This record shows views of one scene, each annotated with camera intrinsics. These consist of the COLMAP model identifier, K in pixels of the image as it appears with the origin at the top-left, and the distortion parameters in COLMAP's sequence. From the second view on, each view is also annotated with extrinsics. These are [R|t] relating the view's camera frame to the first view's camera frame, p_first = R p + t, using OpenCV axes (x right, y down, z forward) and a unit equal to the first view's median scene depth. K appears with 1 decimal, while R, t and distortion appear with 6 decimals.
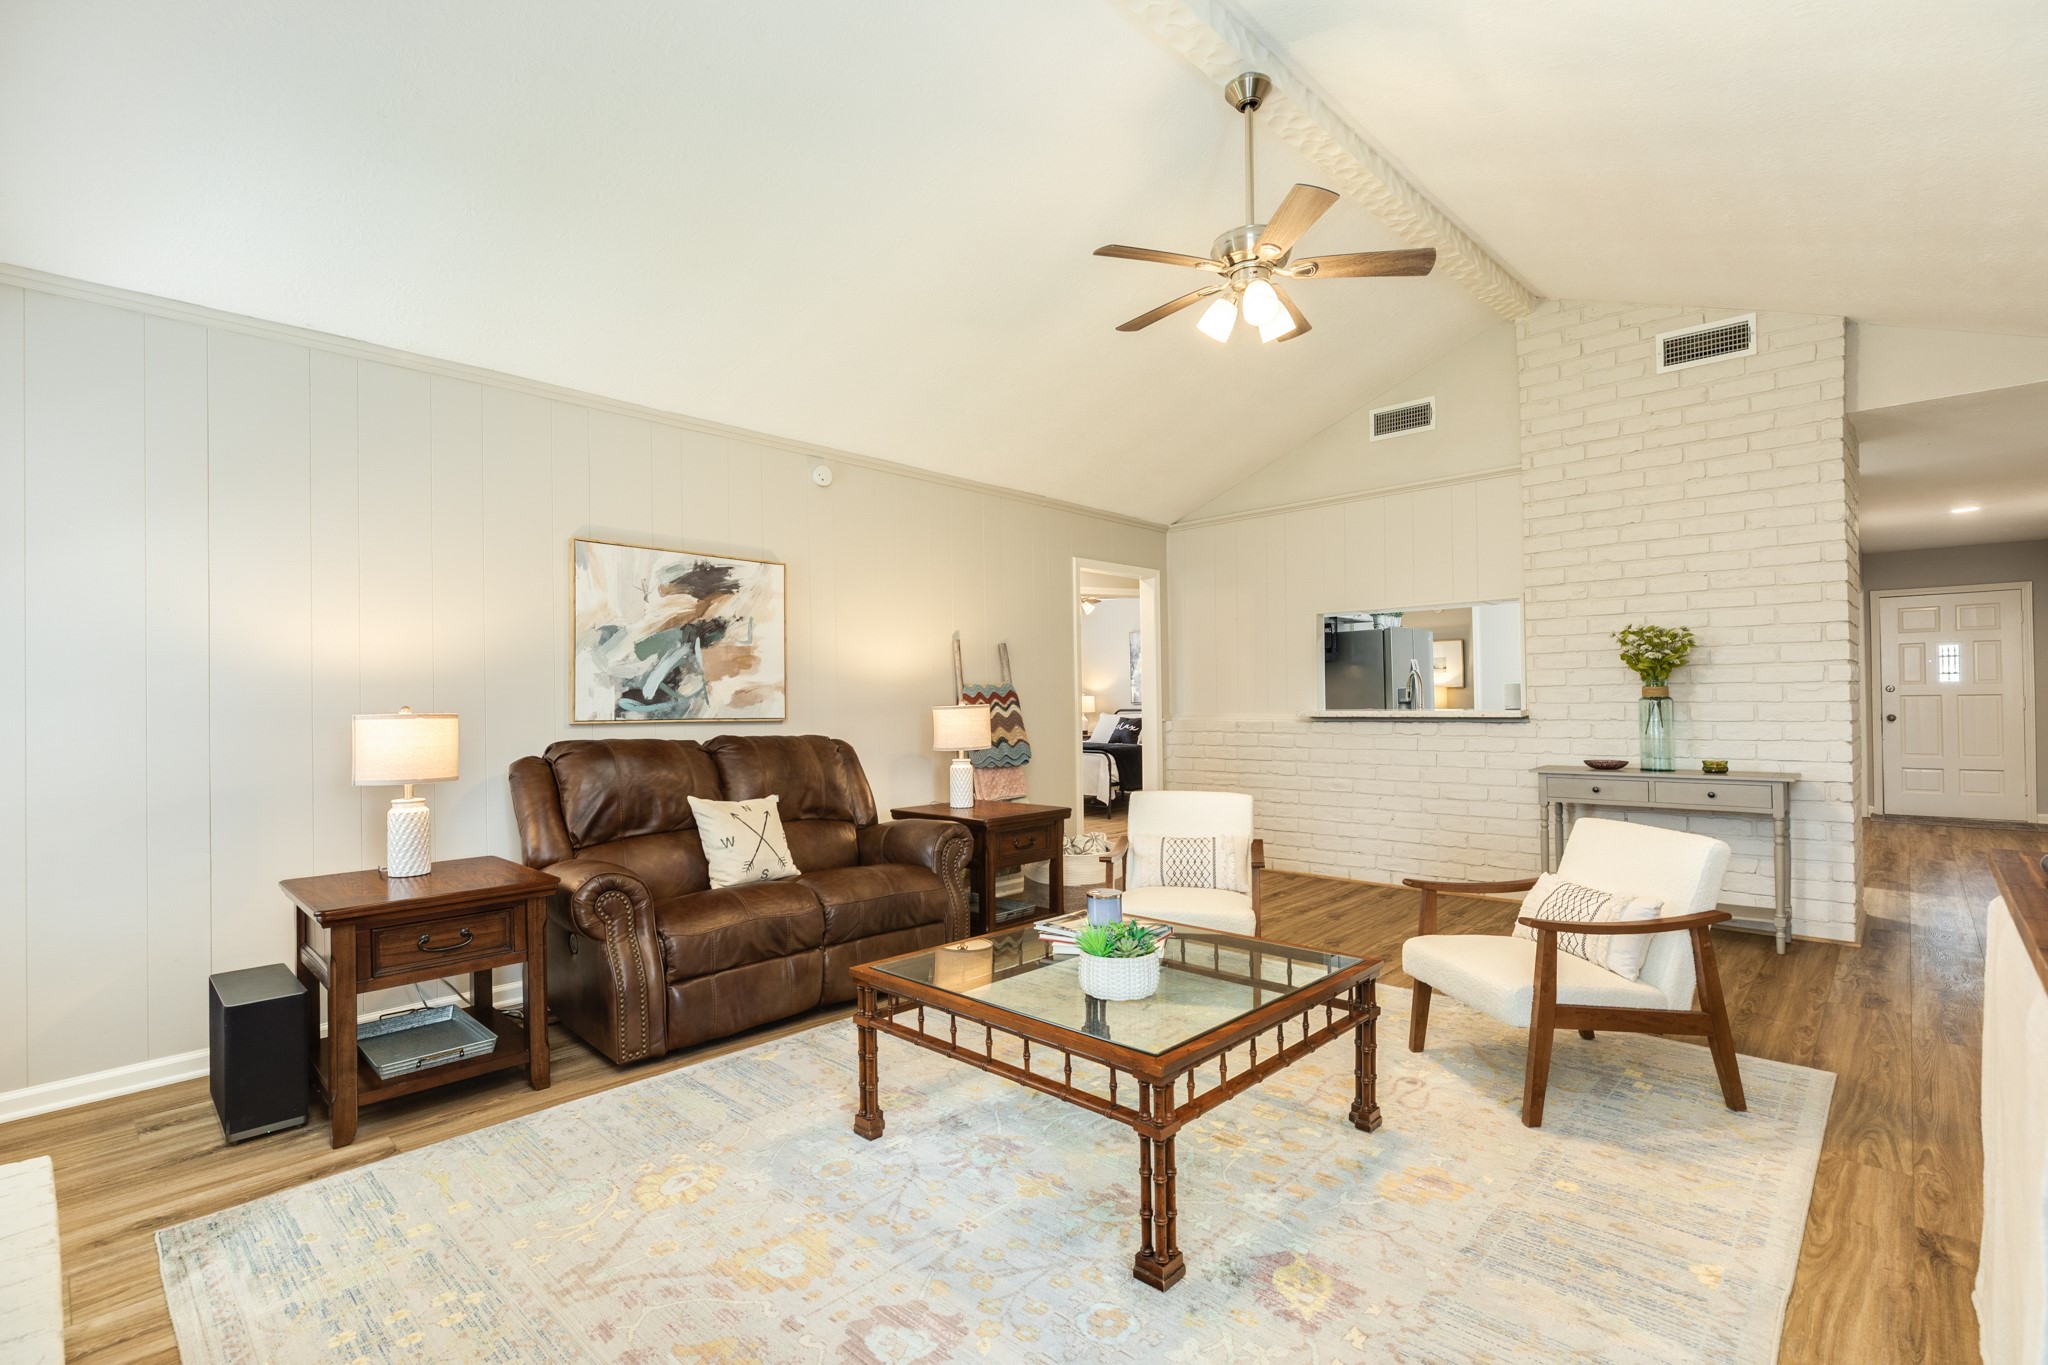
lens RADIAL K [[945.8, 0, 1020.8], [0, 945.8, 691.6], [0, 0, 1]] dist [-0.000577, 0.000160]
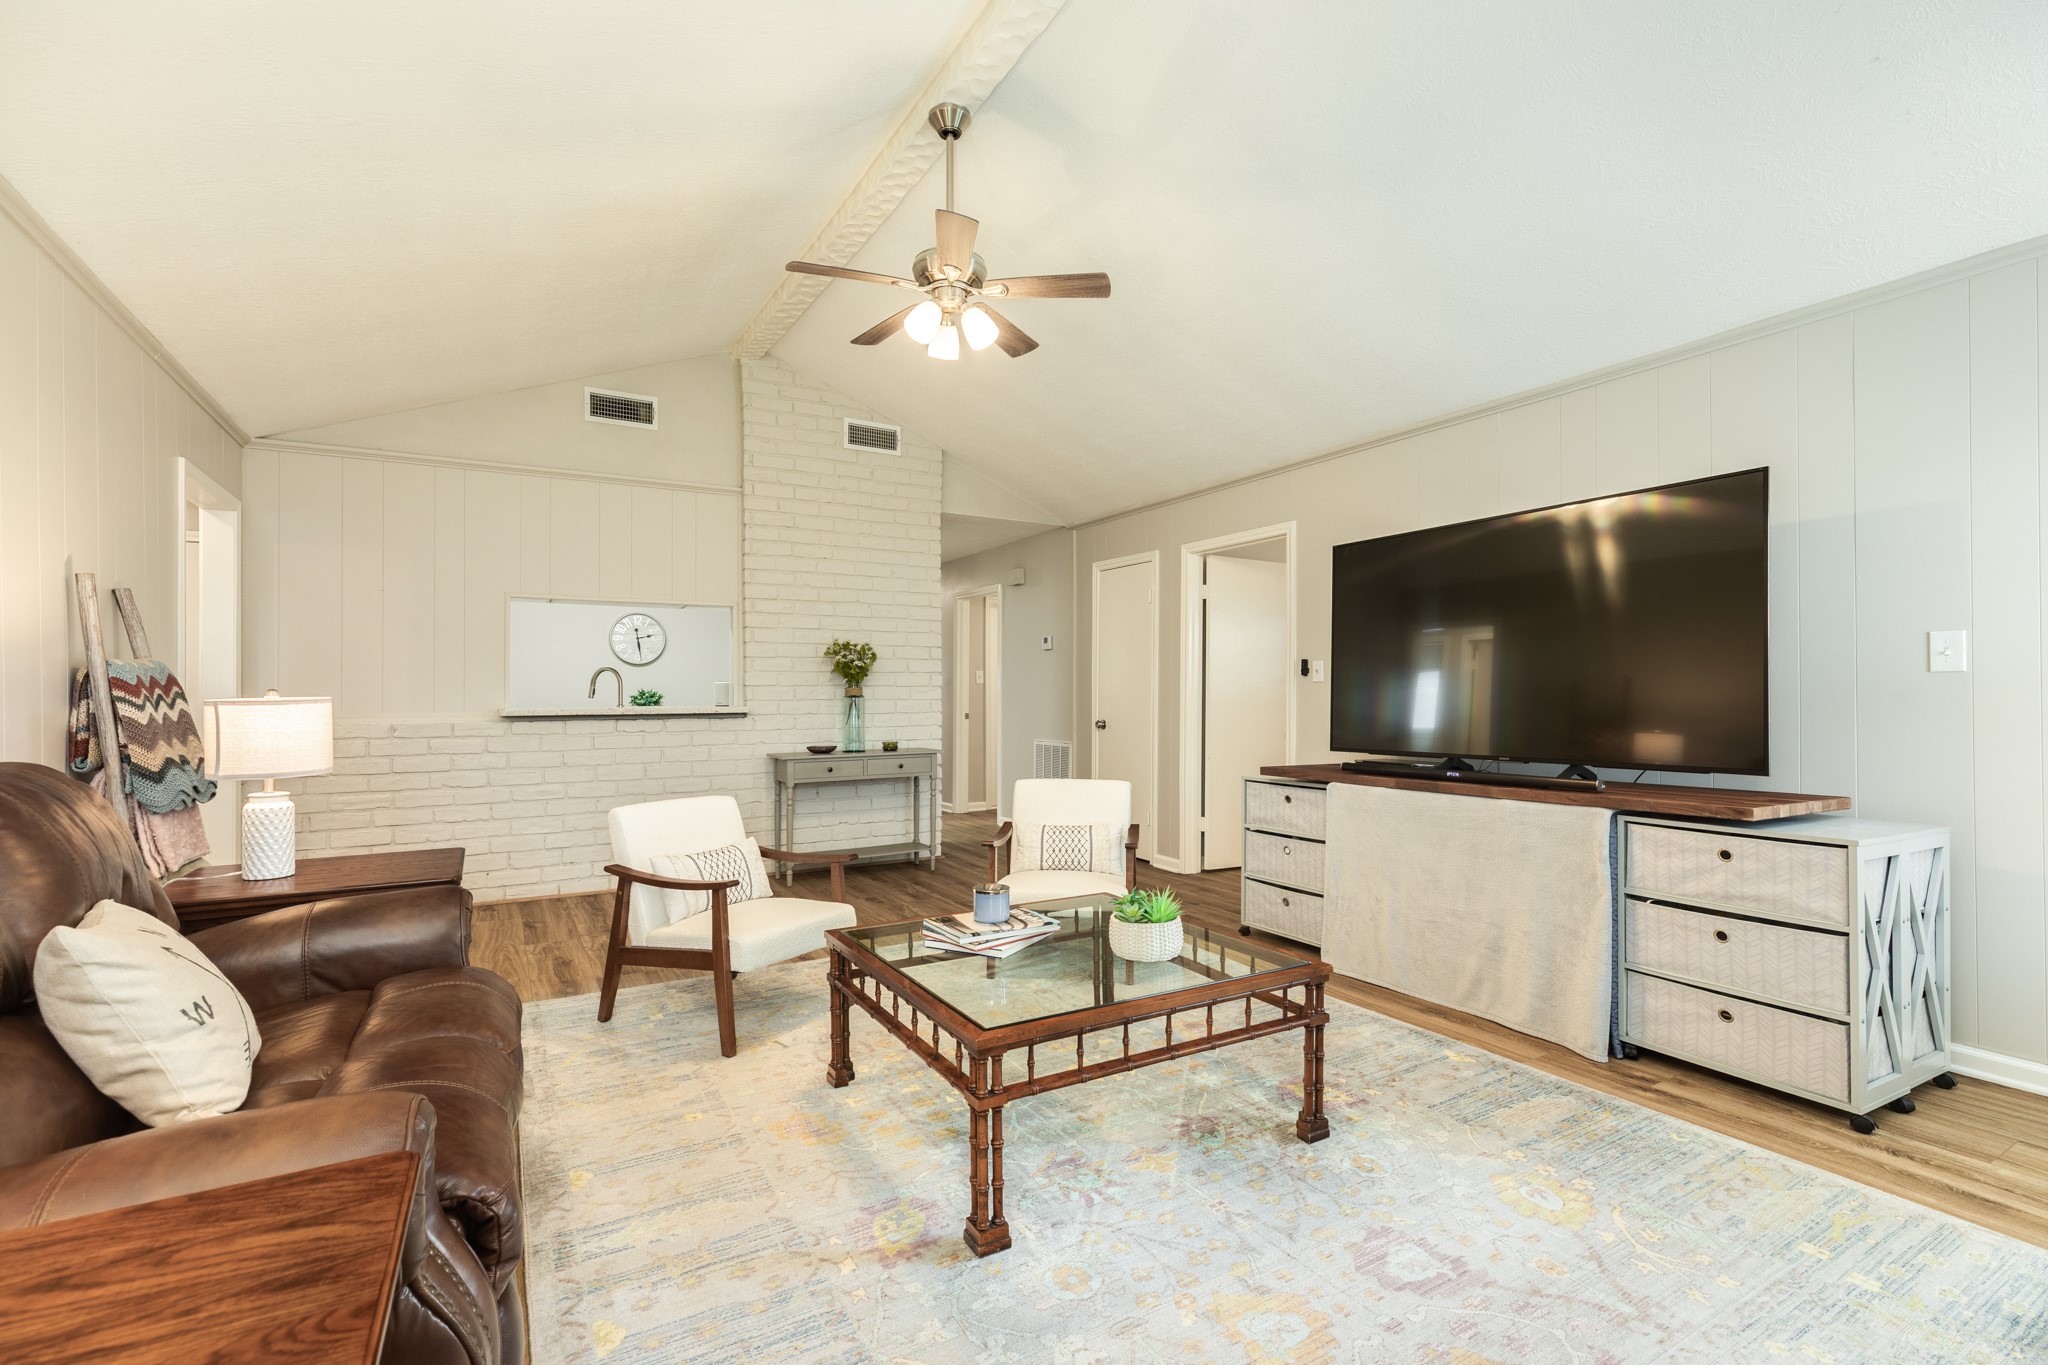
lens RADIAL K [[915.1, 0, 1028.1], [0, 915.1, 687.9], [0, 0, 1]] dist [0.000657, 0.000037]
pose [[0.277138, 0.018225, 0.960657, -0.459925], [-0.009473, 0.999823, -0.016236, 0.013118], [-0.960783, -0.004600, 0.277262, 0.402949]]
